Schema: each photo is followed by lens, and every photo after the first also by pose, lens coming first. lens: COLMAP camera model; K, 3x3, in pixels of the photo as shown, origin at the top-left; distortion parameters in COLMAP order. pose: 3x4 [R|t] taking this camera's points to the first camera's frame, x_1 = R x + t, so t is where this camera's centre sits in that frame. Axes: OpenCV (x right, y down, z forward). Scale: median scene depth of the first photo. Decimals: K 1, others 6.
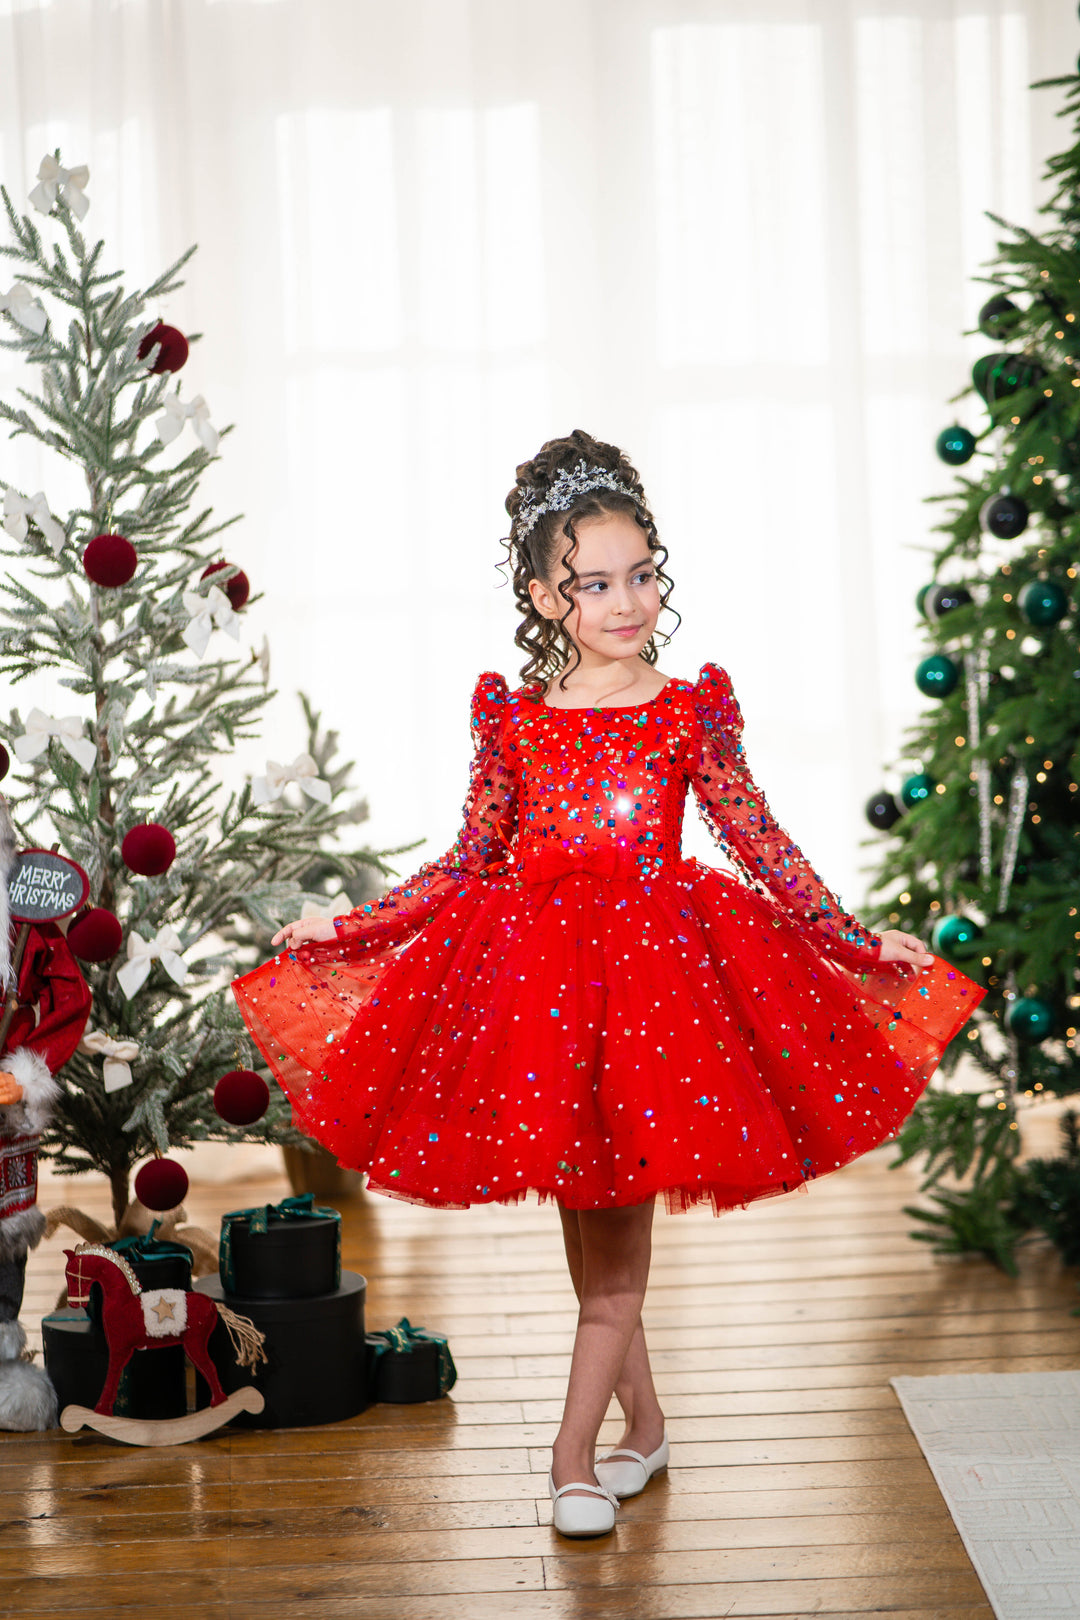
lens RADIAL K [[4020.1, 0, 534.6], [0, 4020.1, 818.3], [0, 0, 1]] dist [0.102884, 0.000000]
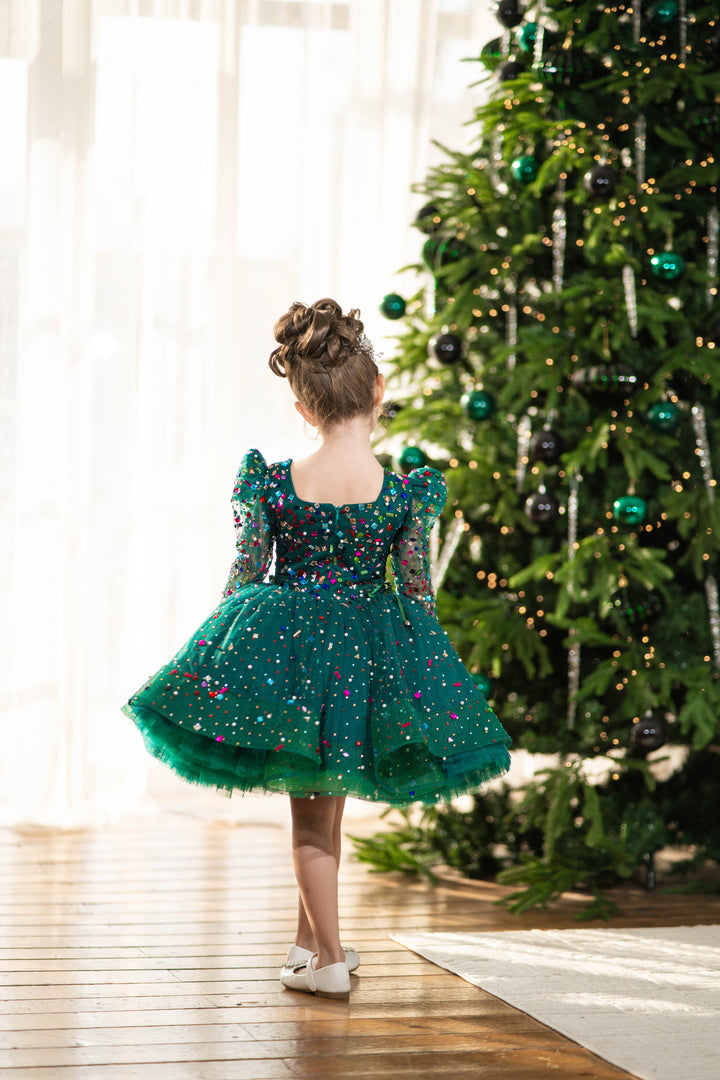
lens RADIAL K [[2680.0, 0, 364.1], [0, 2680.0, 535.8], [0, 0, 1]] dist [0.102884, 0.000000]
pose [[0.966545, 0.051436, 0.251287, -0.157229], [-0.028319, 0.995097, -0.094761, 0.088092], [-0.254929, 0.084475, 0.963263, 0.102235]]
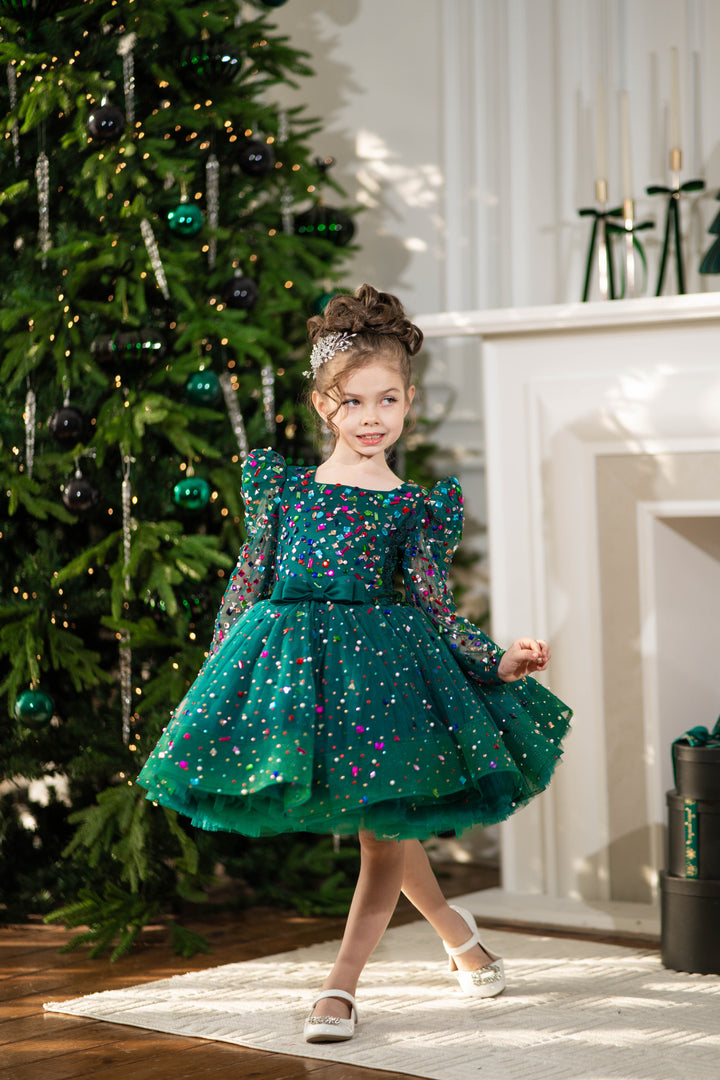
lens RADIAL K [[2680.0, 0, 363.7], [0, 2680.0, 534.9], [0, 0, 1]] dist [0.102884, 0.000000]
pose [[0.706557, -0.002614, 0.707651, -0.391580], [0.071321, 0.995164, -0.067535, 0.060623], [-0.704053, 0.098188, 0.703327, 0.359560]]
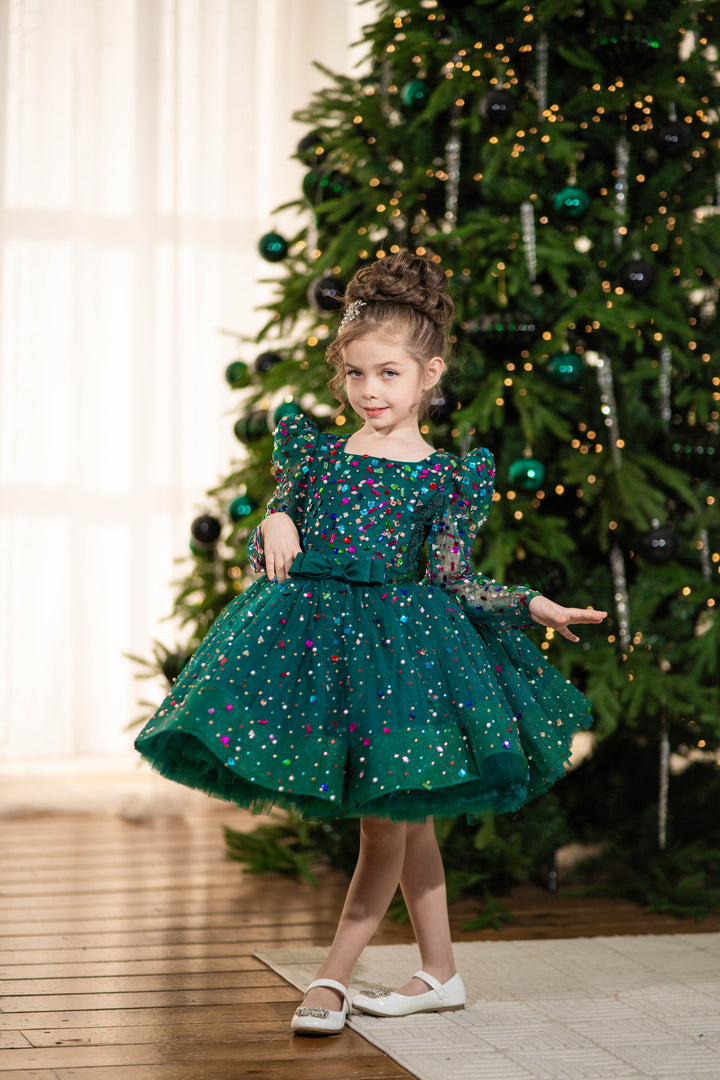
lens RADIAL K [[2680.0, 0, 361.8], [0, 2680.0, 541.5], [0, 0, 1]] dist [0.102884, 0.000000]
pose [[0.963391, 0.046857, 0.263972, -0.102322], [-0.028091, 0.996831, -0.074424, 0.072620], [-0.266623, 0.064285, 0.961655, 0.187913]]
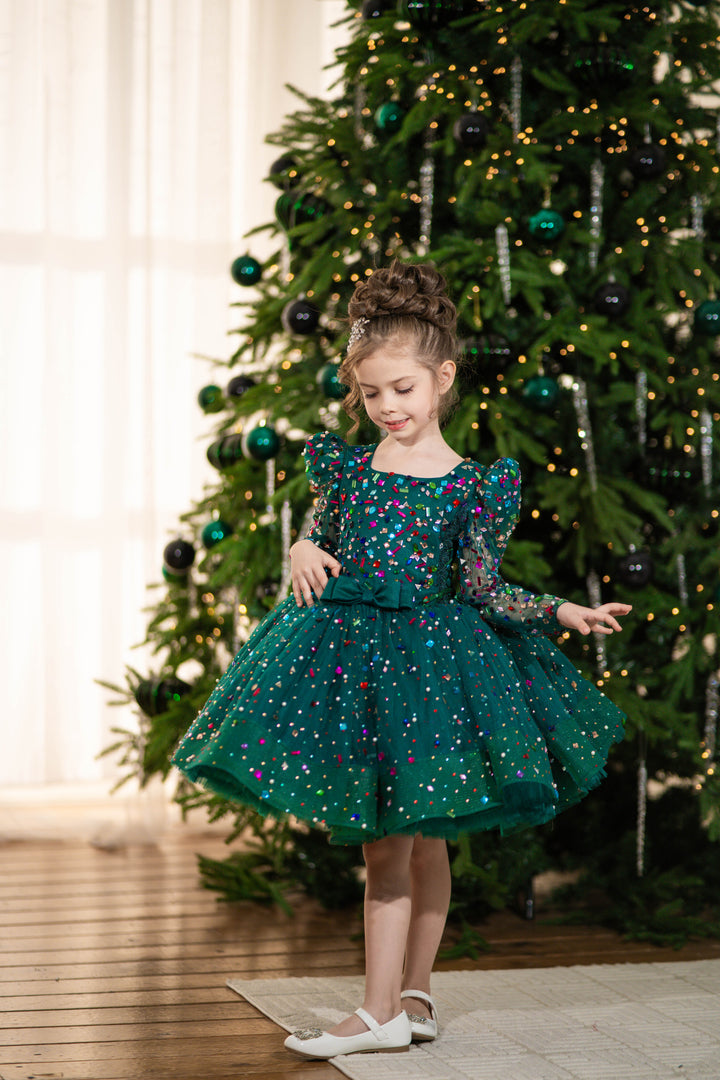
lens RADIAL K [[2680.0, 0, 359.2], [0, 2680.0, 540.6], [0, 0, 1]] dist [0.102884, 0.000000]
pose [[0.961121, 0.046641, 0.272159, -0.100766], [-0.024544, 0.996160, -0.084041, 0.071785], [-0.275033, 0.074094, 0.958575, 0.194965]]
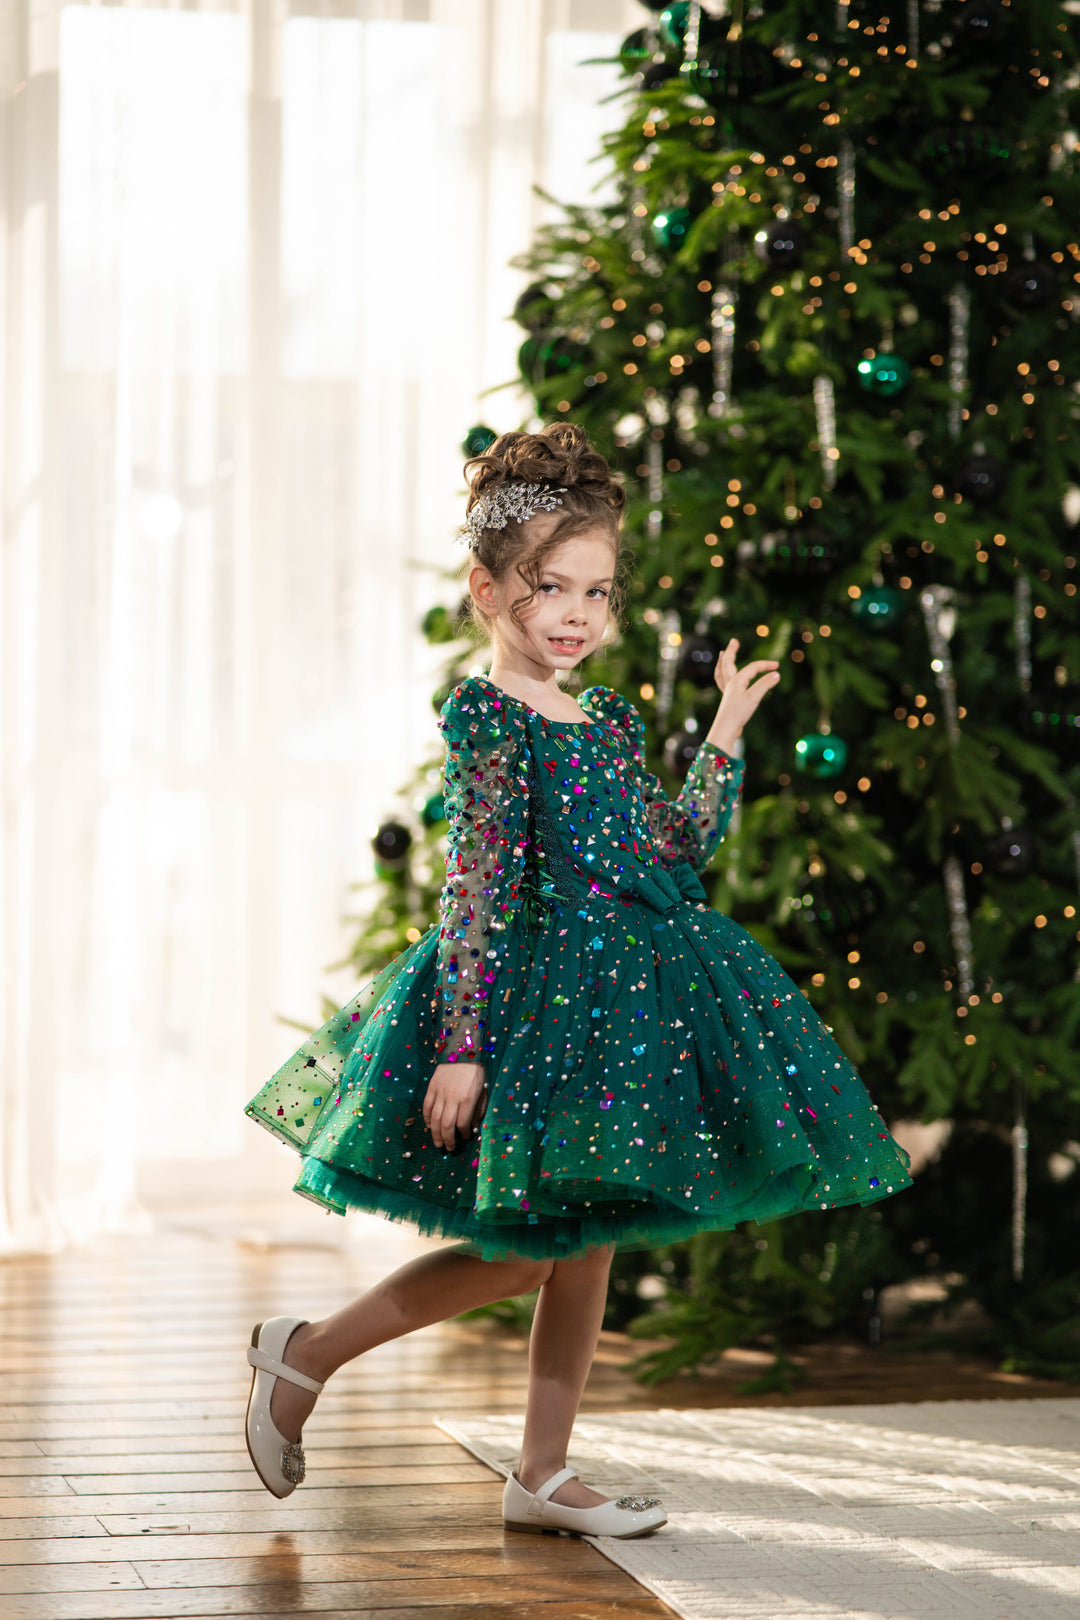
lens RADIAL K [[4020.1, 0, 544.2], [0, 4020.1, 819.7], [0, 0, 1]] dist [0.102884, 0.000000]
pose [[0.976204, 0.041760, 0.212795, -0.083344], [-0.022654, 0.995553, -0.091444, 0.085896], [-0.215668, 0.084447, 0.972808, 0.117704]]
